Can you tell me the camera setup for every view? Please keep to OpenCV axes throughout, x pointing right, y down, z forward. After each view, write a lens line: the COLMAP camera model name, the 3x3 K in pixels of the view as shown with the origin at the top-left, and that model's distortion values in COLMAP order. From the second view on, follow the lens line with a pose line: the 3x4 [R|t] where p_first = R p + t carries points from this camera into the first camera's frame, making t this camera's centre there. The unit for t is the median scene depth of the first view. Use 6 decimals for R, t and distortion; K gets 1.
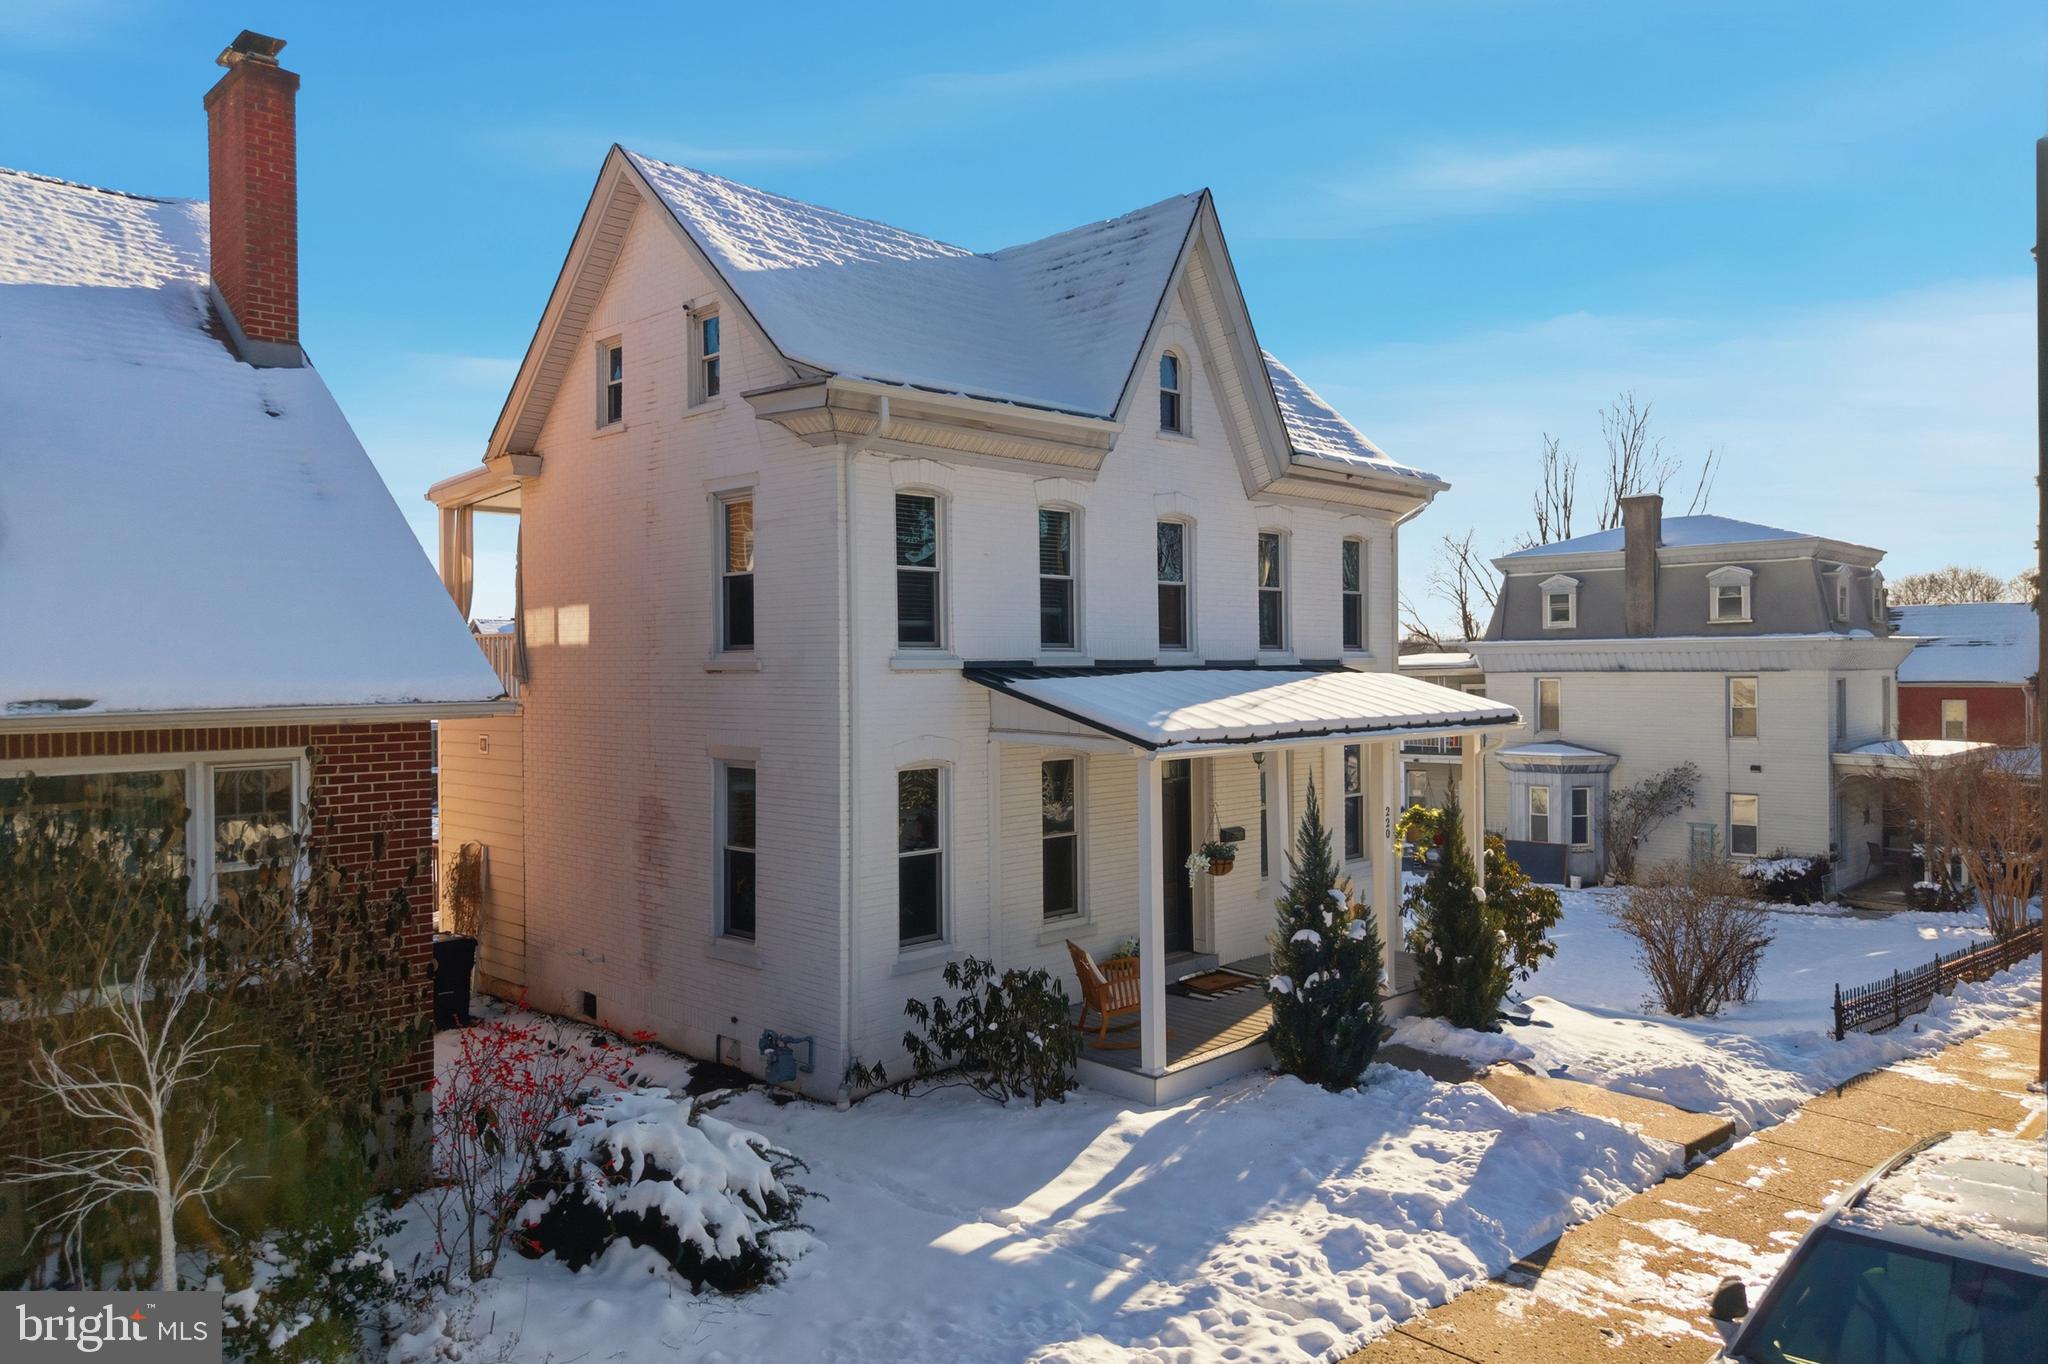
lens RADIAL K [[1367.8, 0, 1029.7], [0, 1367.8, 681.3], [0, 0, 1]] dist [0.017311, -0.019537]
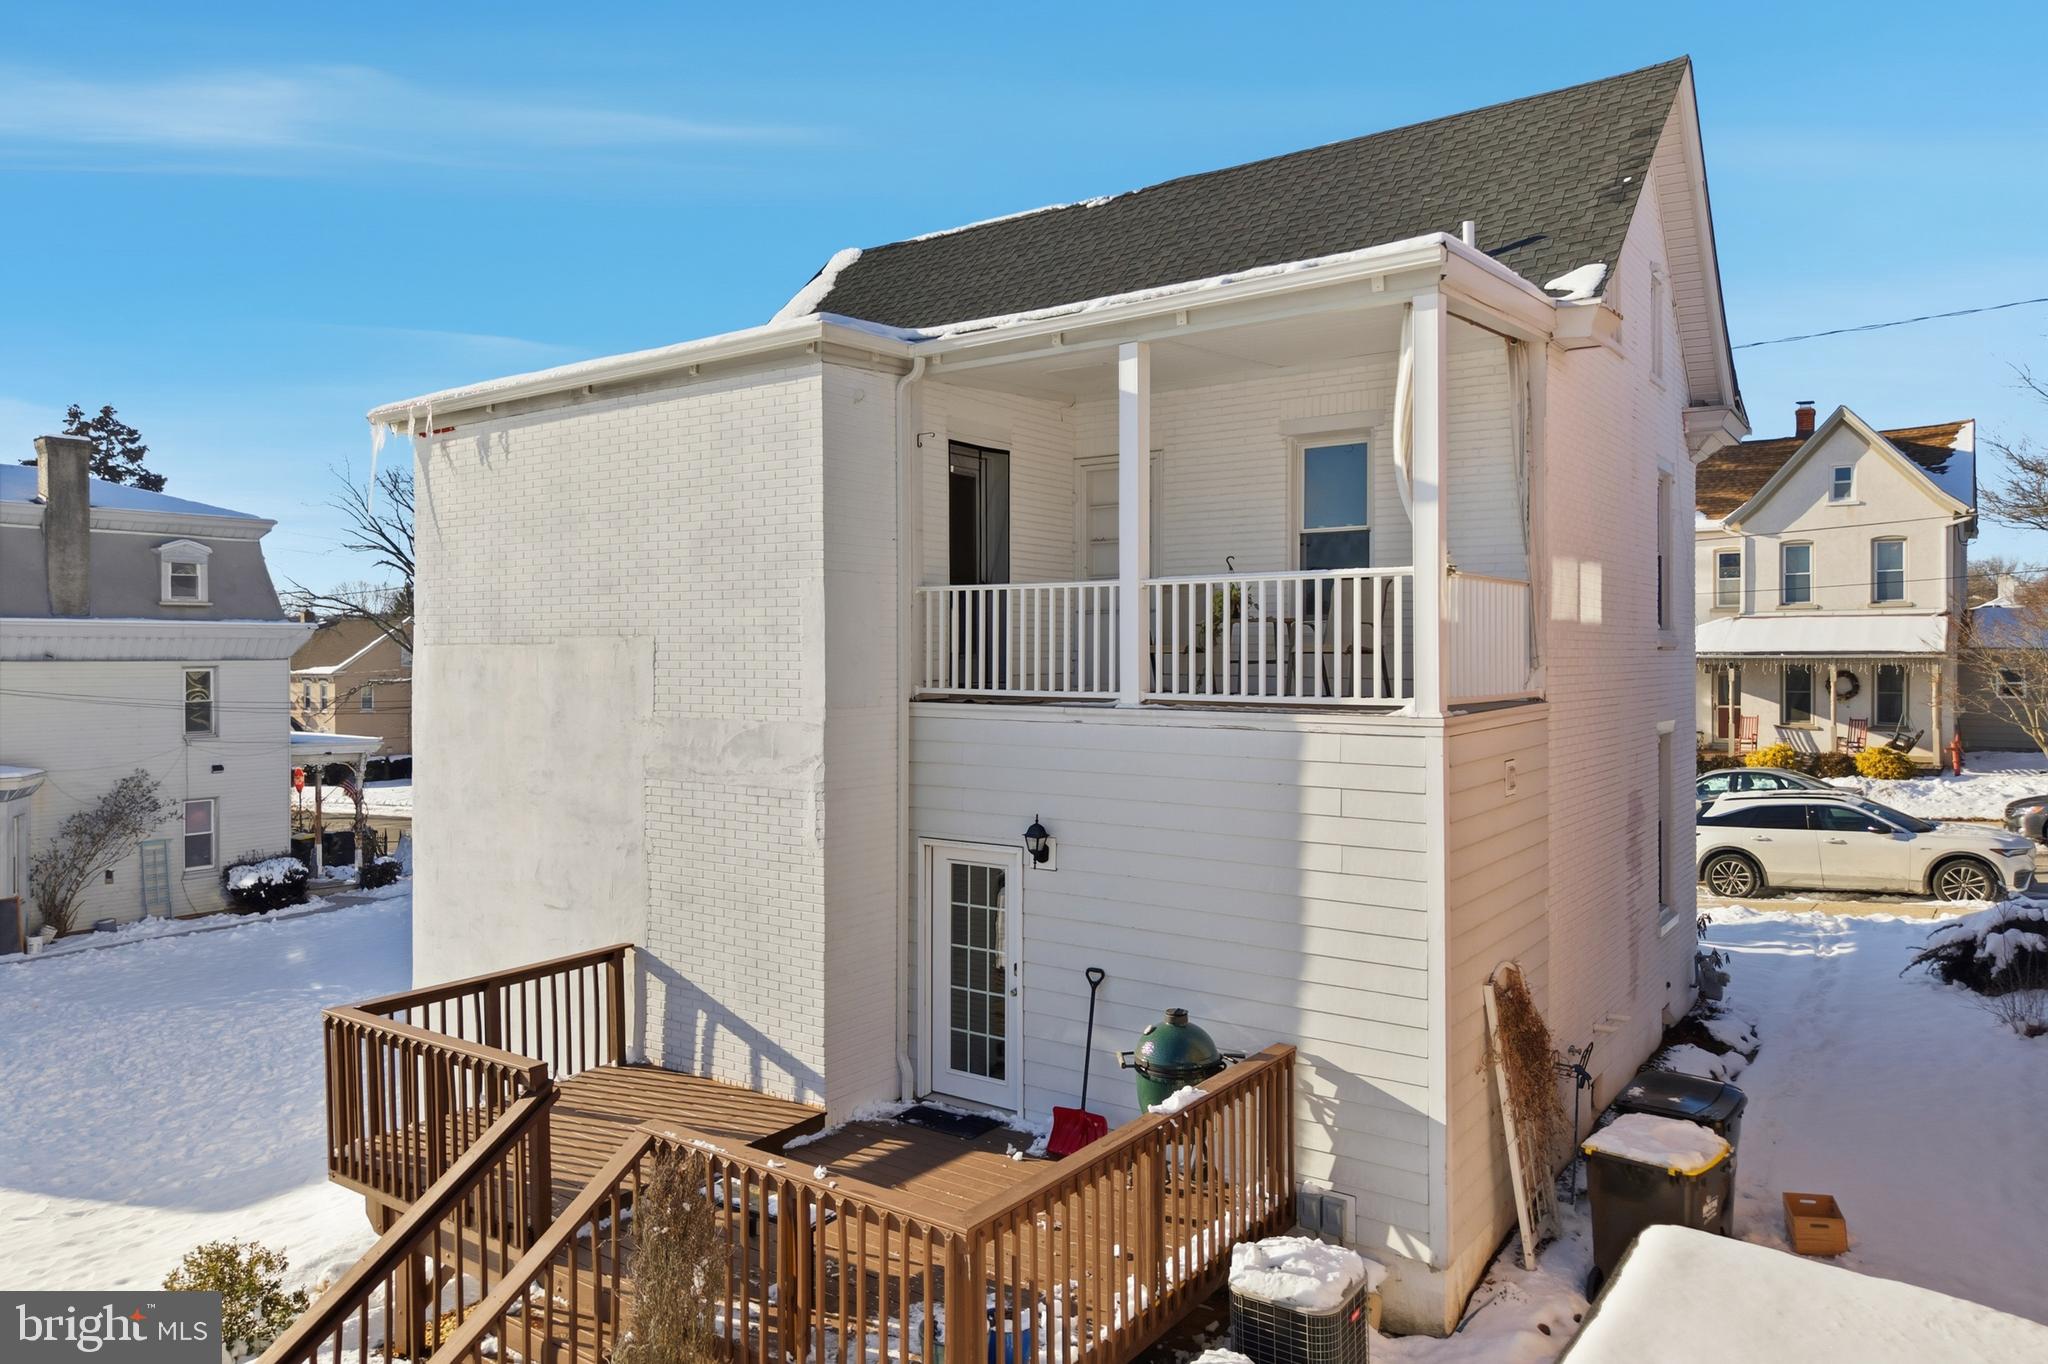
lens RADIAL K [[1367.8, 0, 1027.4], [0, 1367.8, 643.2], [0, 0, 1]] dist [0.017311, -0.019537]
pose [[-0.177296, 0.011539, 0.984090, -0.981781], [0.008759, 0.999910, -0.010147, -0.010455], [-0.984119, 0.006821, -0.177381, 1.390528]]
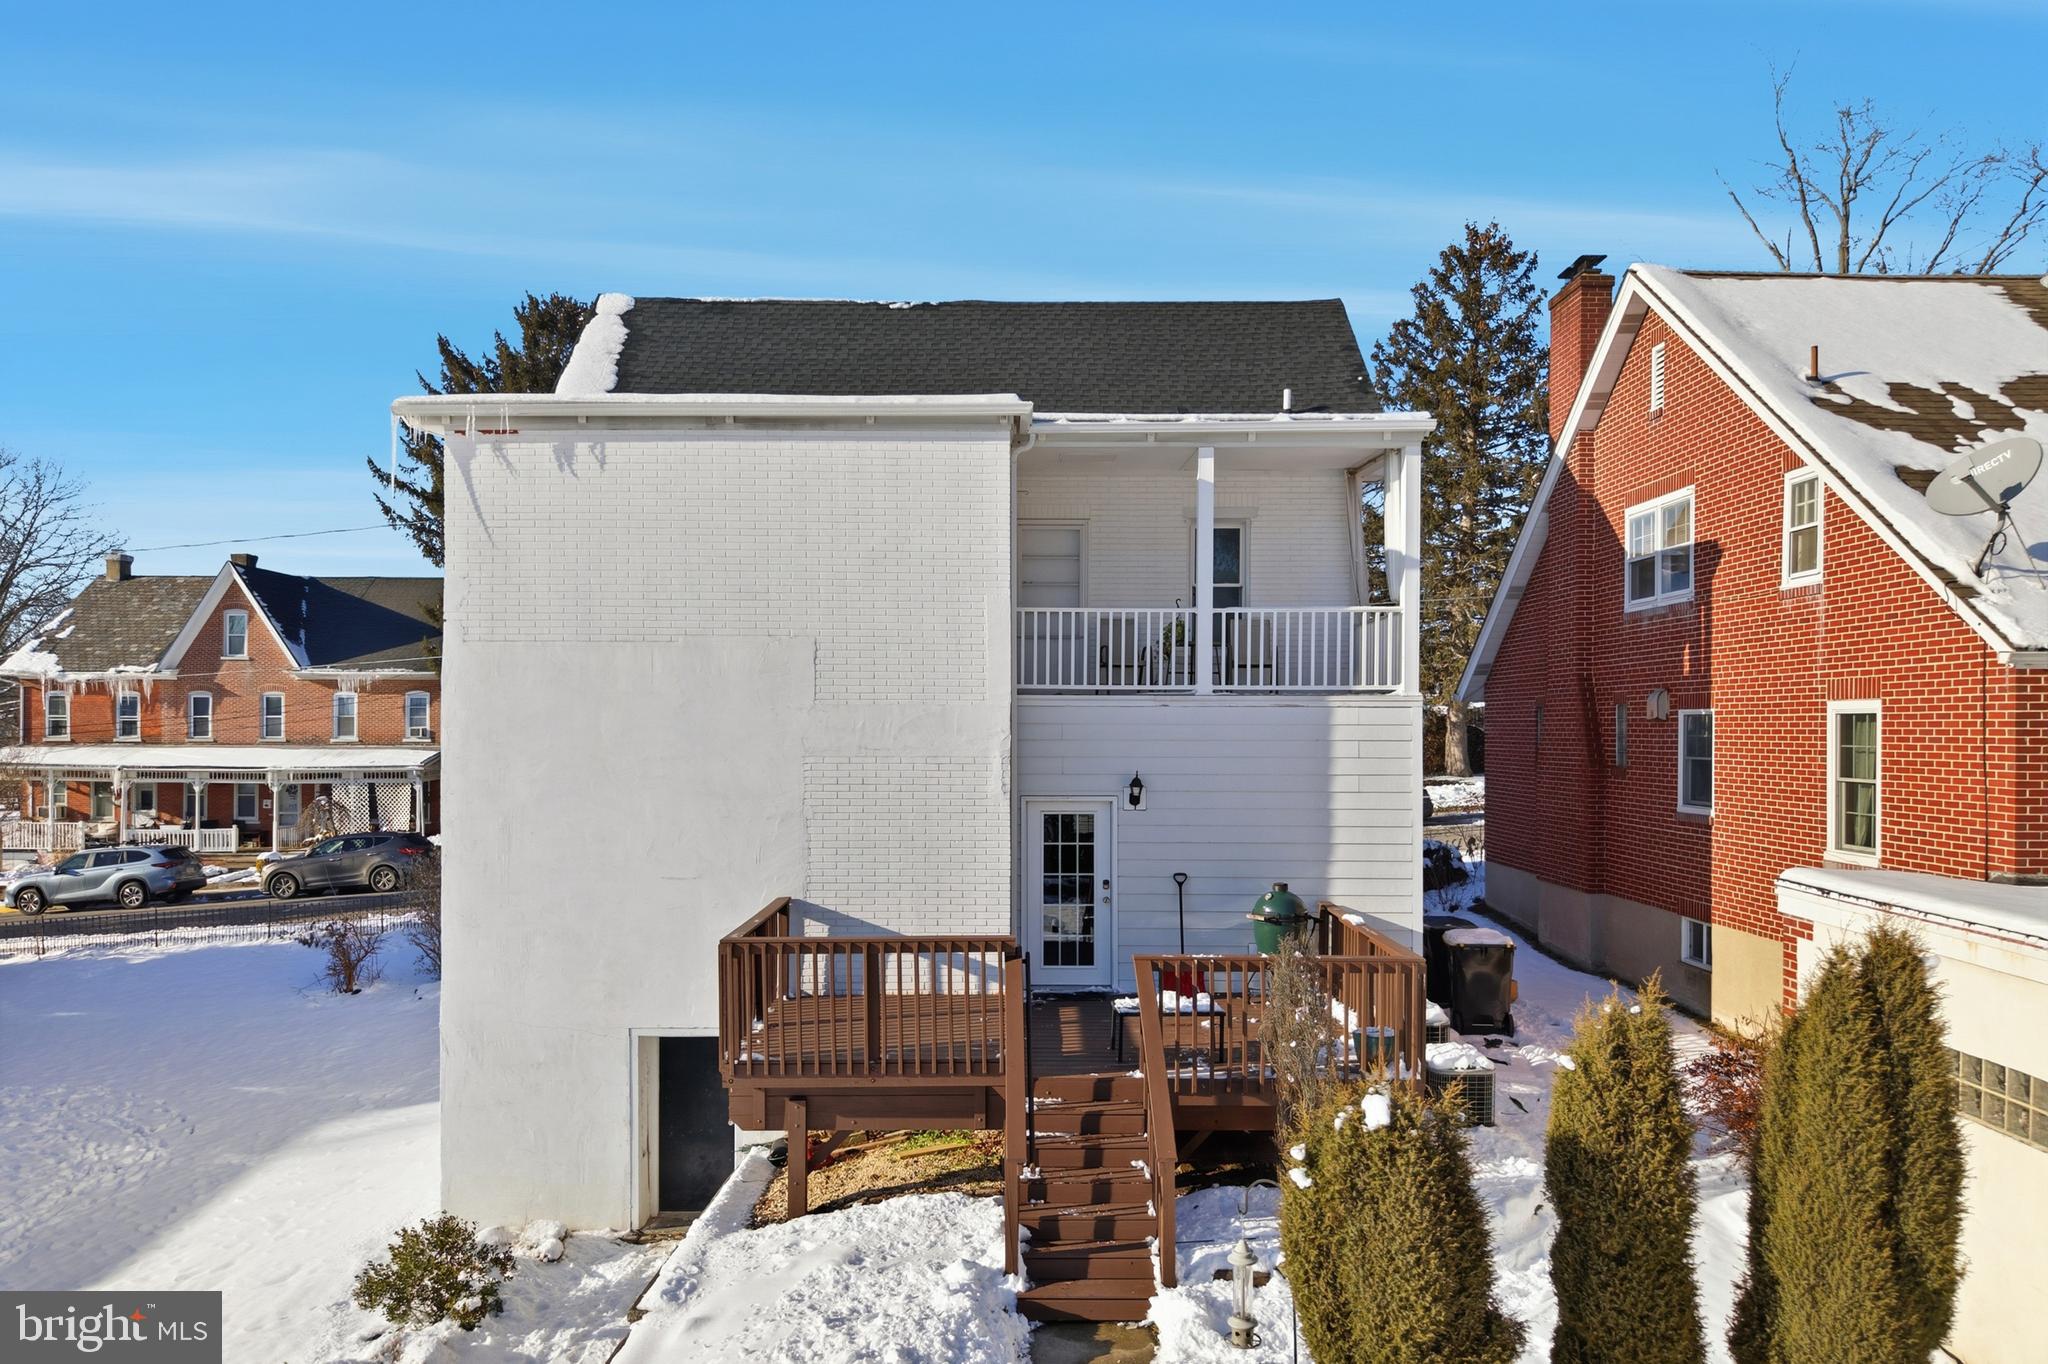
lens RADIAL K [[1367.8, 0, 1037.2], [0, 1367.8, 755.3], [0, 0, 1]] dist [0.017311, -0.019537]
pose [[-0.725543, -0.006404, 0.688147, -0.930821], [0.007235, 0.999830, 0.016932, 0.036630], [-0.688139, 0.017264, -0.725374, 1.975117]]
